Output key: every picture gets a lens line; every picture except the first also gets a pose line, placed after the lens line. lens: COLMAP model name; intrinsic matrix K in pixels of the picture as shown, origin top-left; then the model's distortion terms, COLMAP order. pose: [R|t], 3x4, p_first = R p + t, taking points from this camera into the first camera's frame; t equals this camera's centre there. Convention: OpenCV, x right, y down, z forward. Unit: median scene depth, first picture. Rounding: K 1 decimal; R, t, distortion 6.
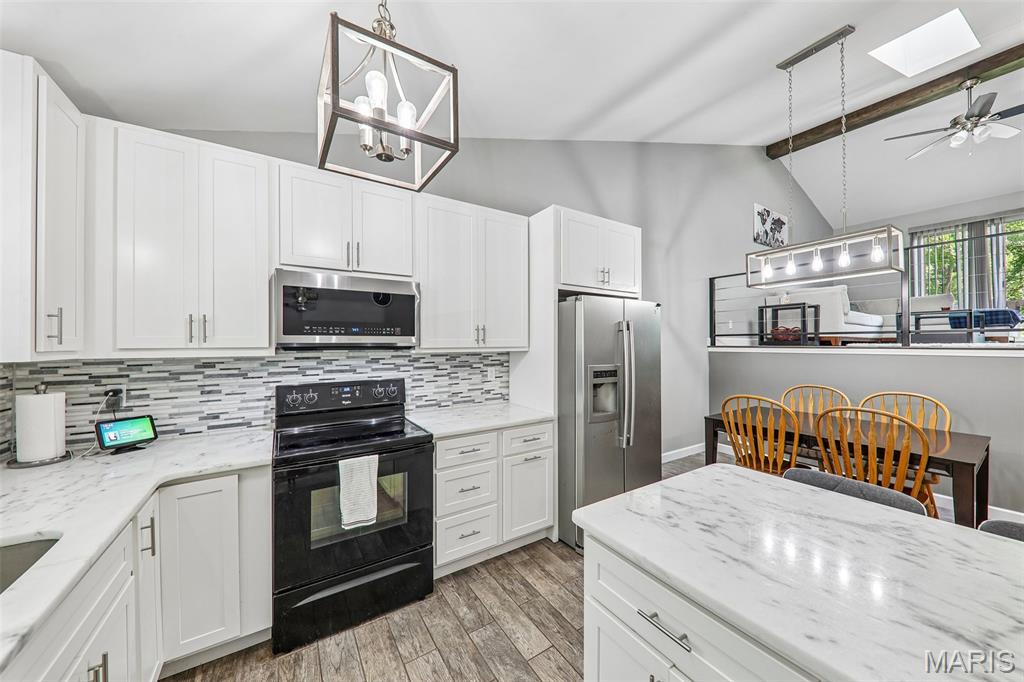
lens RADIAL K [[351.4, 0, 512.0], [0, 351.4, 341.0], [0, 0, 1]] dist [-0.000085, -0.000161]
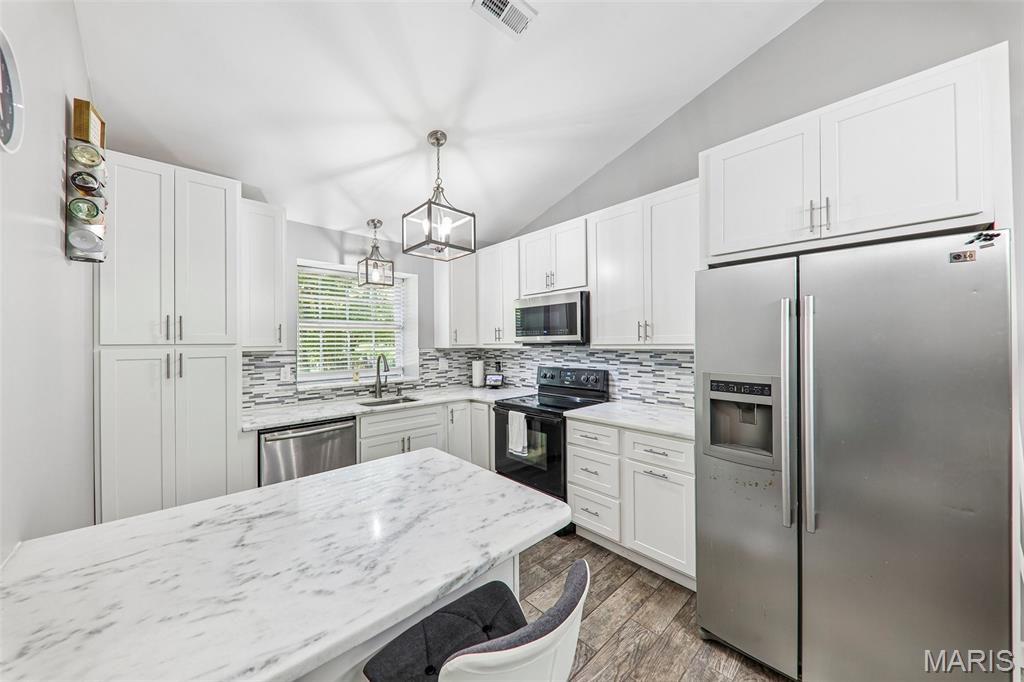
lens RADIAL K [[355.3, 0, 511.7], [0, 355.3, 341.0], [0, 0, 1]] dist [0.001171, -0.000178]
pose [[0.170814, -0.004523, -0.985293, 0.893365], [0.012730, 0.999916, -0.002383, 0.008085], [0.985221, -0.012136, 0.170857, 0.534253]]
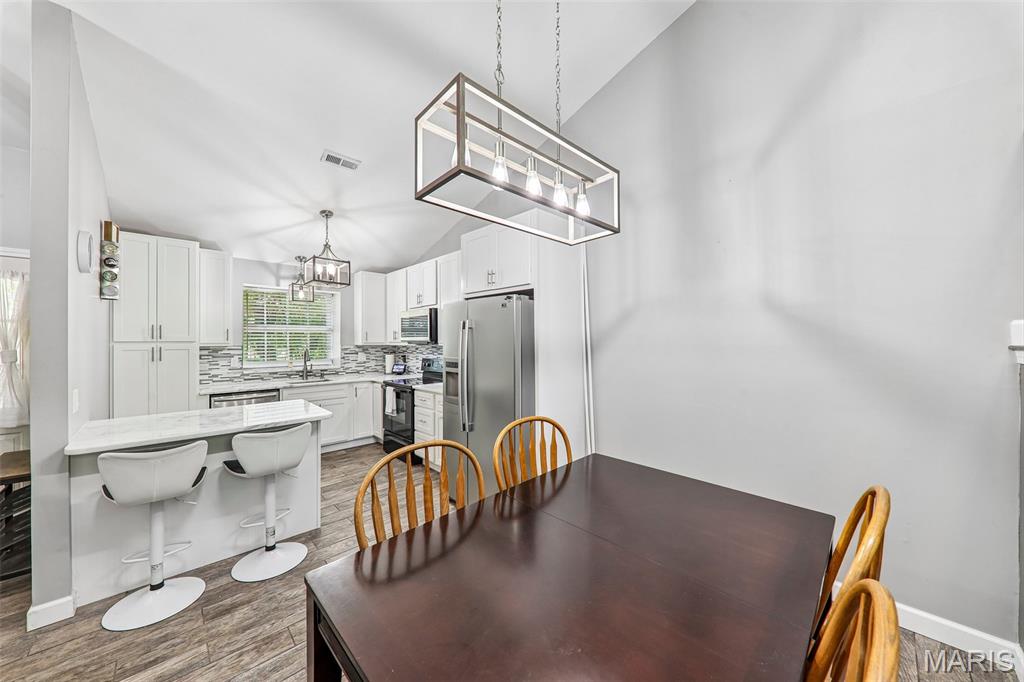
lens RADIAL K [[359.6, 0, 525.0], [0, 359.6, 340.3], [0, 0, 1]] dist [0.001084, -0.000024]
pose [[0.202545, -0.001916, -0.979271, 1.688501], [0.008834, 0.999961, -0.000129, 0.011558], [0.979233, -0.008625, 0.202554, 1.079469]]
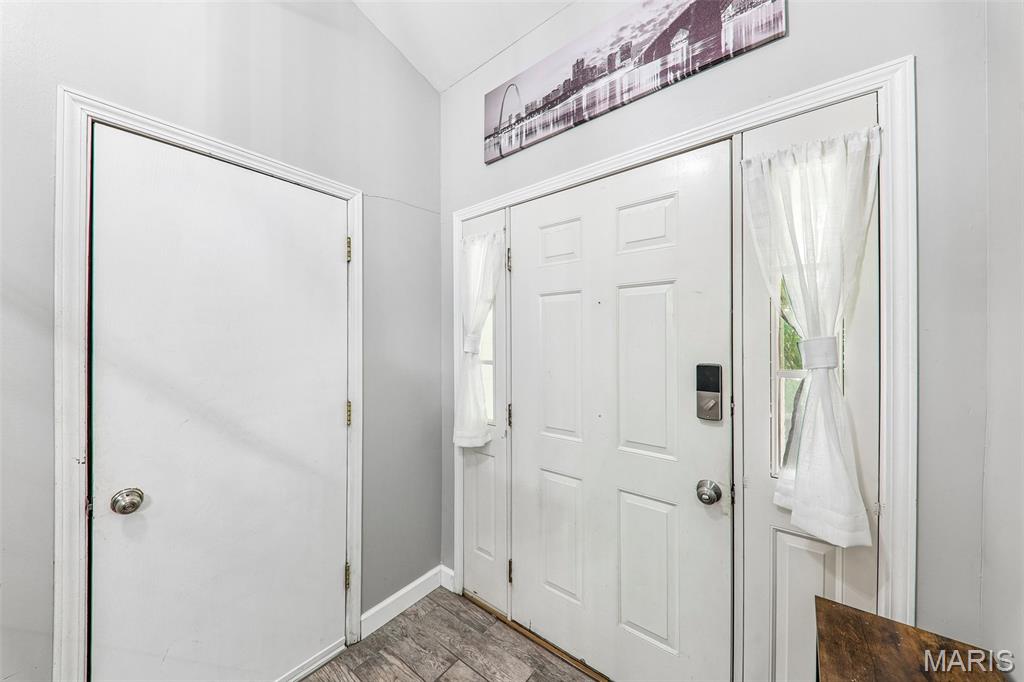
lens RADIAL K [[355.3, 0, 511.7], [0, 355.3, 341.0], [0, 0, 1]] dist [0.001171, -0.000178]
pose [[-0.954852, 0.001037, -0.297080, 0.797419], [0.004396, 0.999934, -0.010639, 0.036499], [0.297049, -0.011465, -0.954793, 0.079447]]
